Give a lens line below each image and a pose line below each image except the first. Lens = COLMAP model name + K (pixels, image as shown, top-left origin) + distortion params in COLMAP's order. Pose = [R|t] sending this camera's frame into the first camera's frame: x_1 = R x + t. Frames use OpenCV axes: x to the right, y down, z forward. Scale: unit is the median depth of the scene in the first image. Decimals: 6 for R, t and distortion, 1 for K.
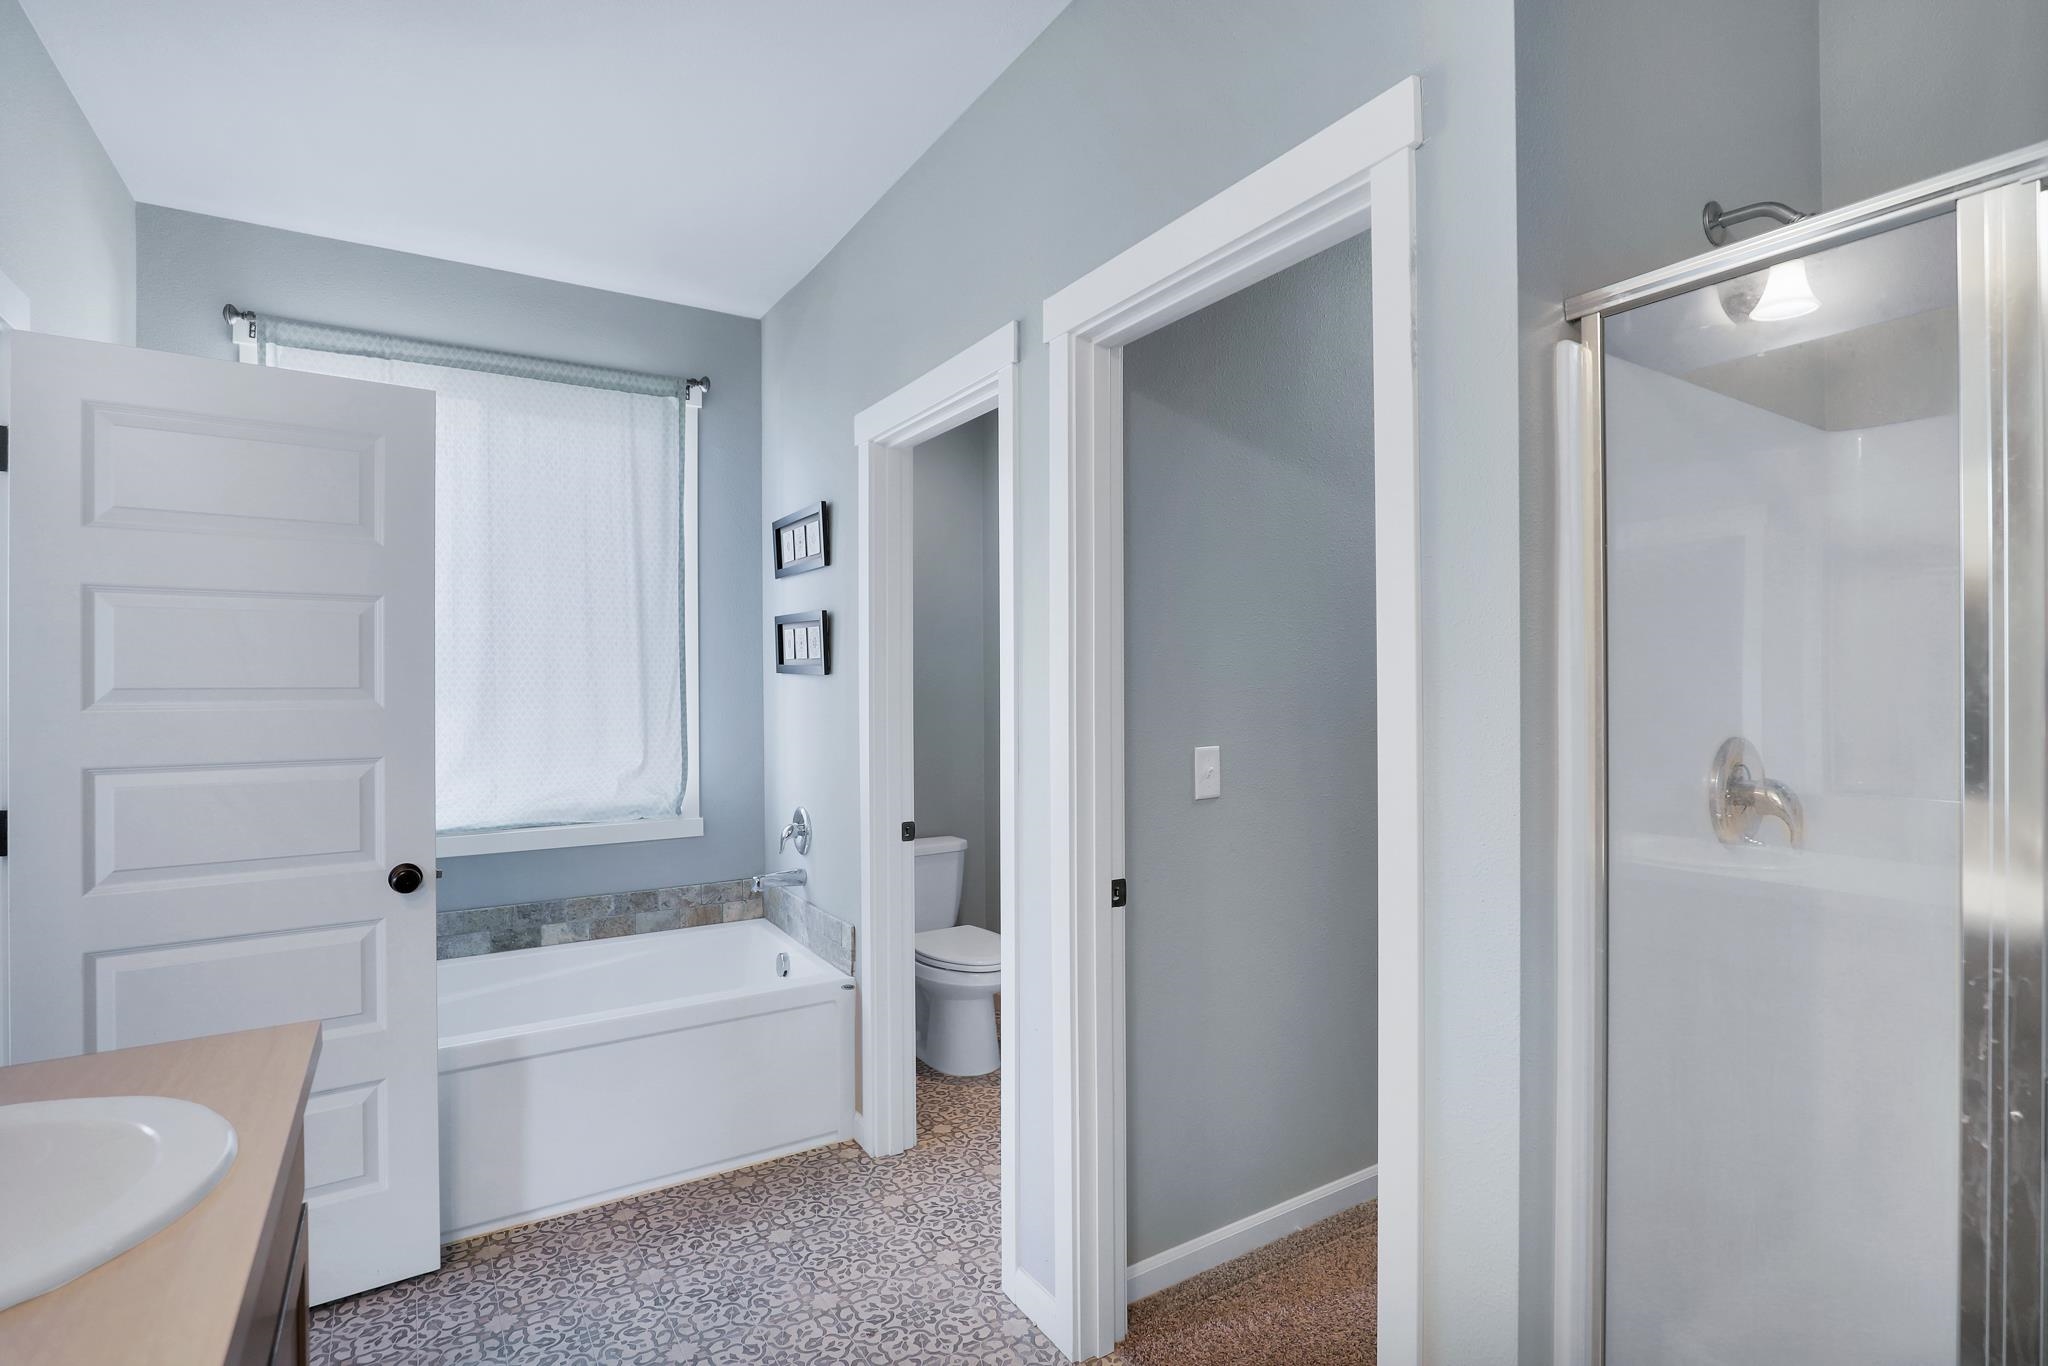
lens RADIAL K [[968.5, 0, 1012.3], [0, 968.5, 681.0], [0, 0, 1]] dist [-0.003276, -0.000895]
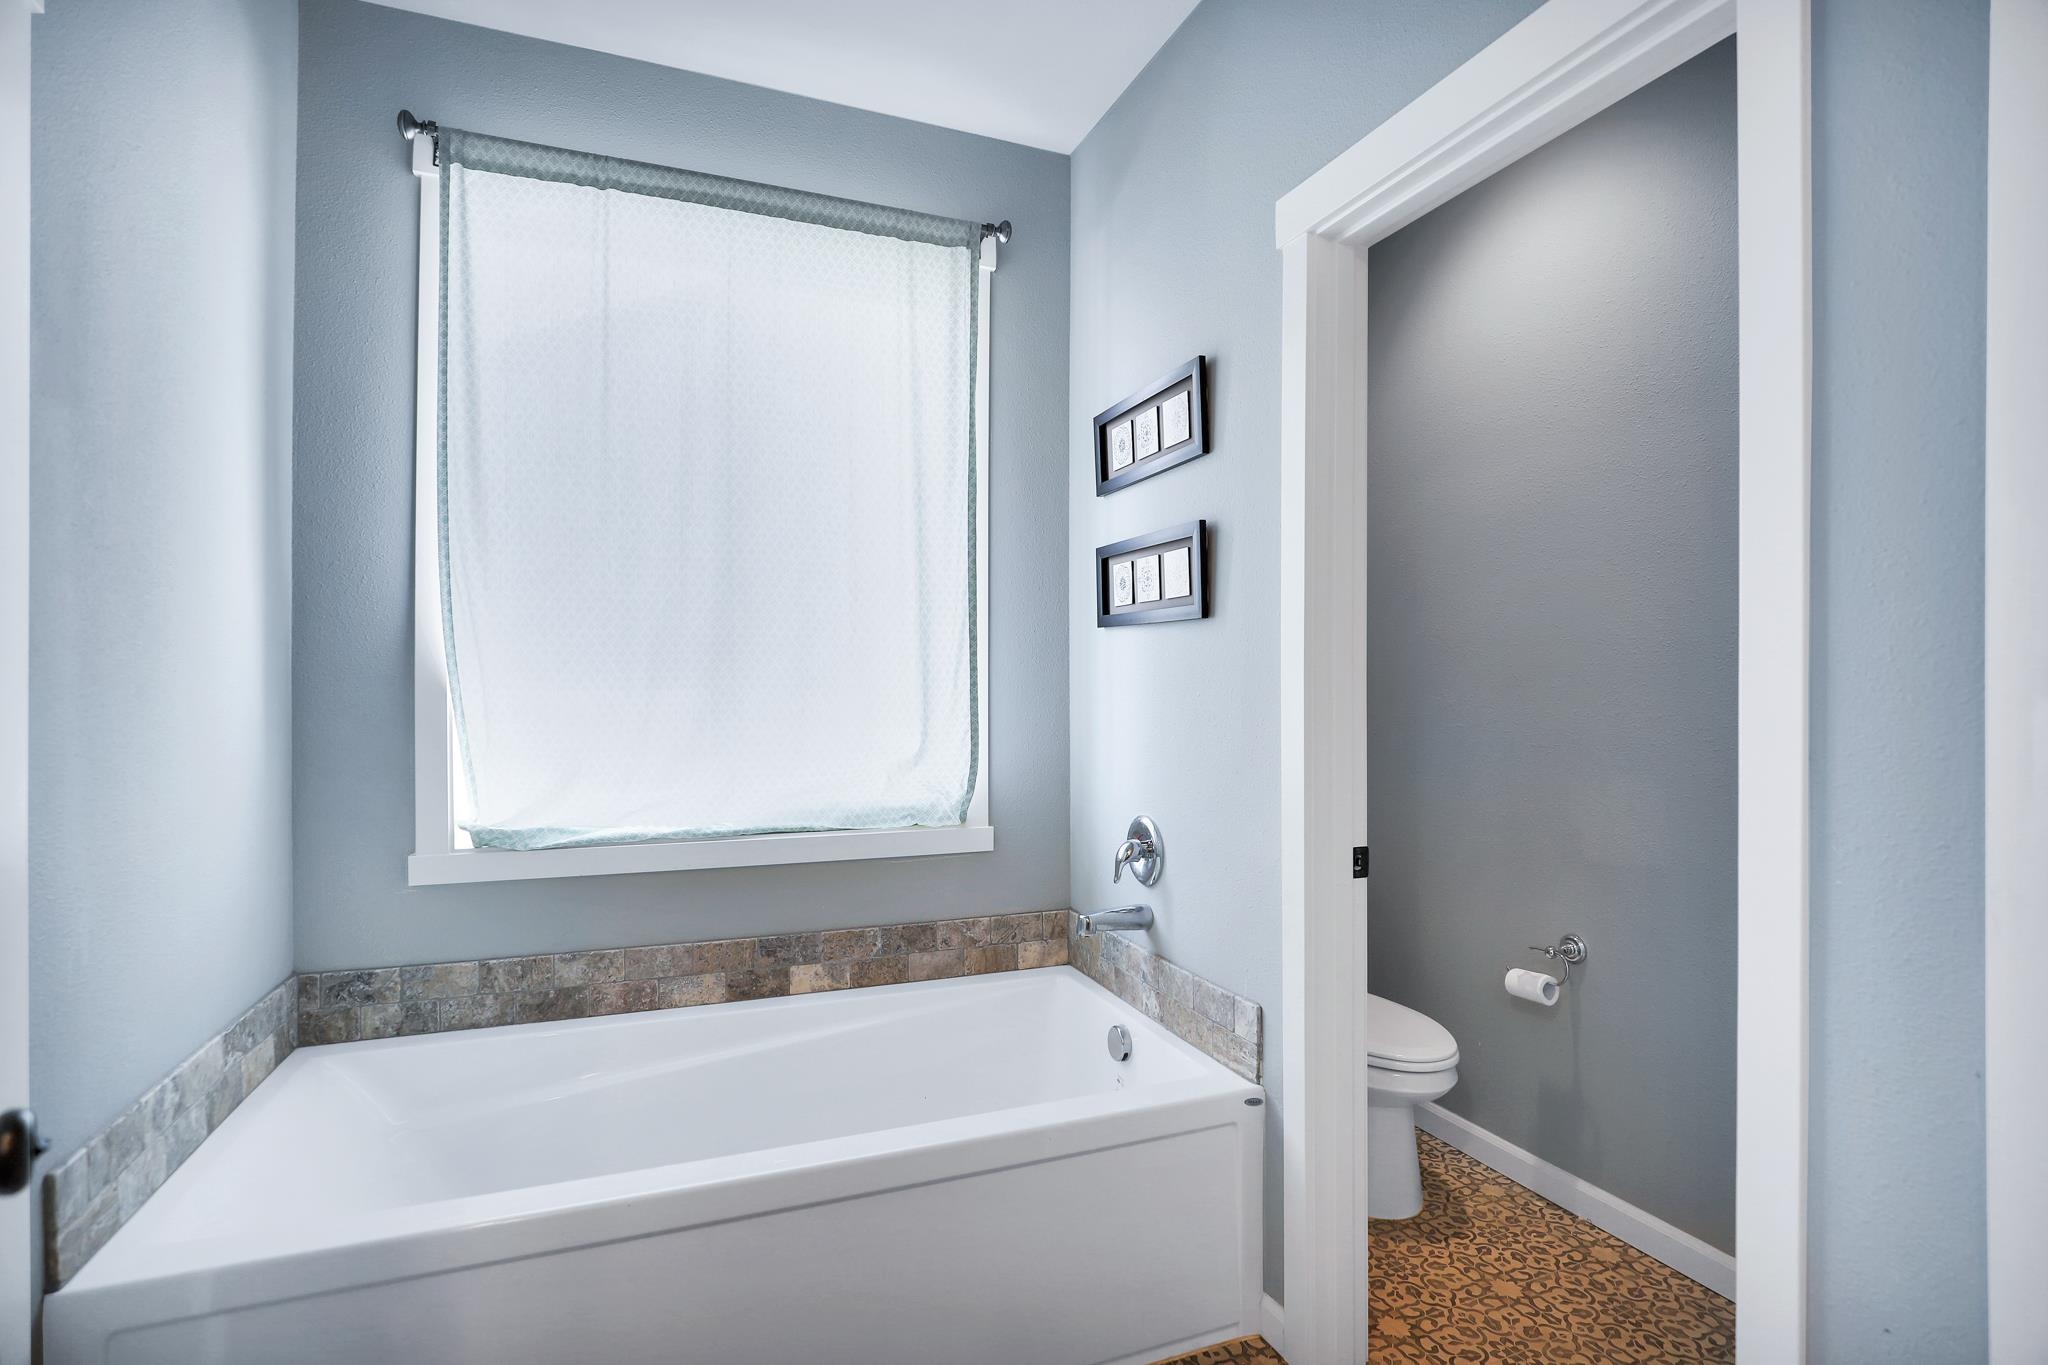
lens RADIAL K [[968.5, 0, 1033.4], [0, 968.5, 684.8], [0, 0, 1]] dist [-0.003276, -0.000895]
pose [[0.985808, 0.005892, -0.167775, -0.180274], [-0.006344, 0.999978, -0.002155, 0.037933], [0.167759, 0.003189, 0.985823, 0.301320]]
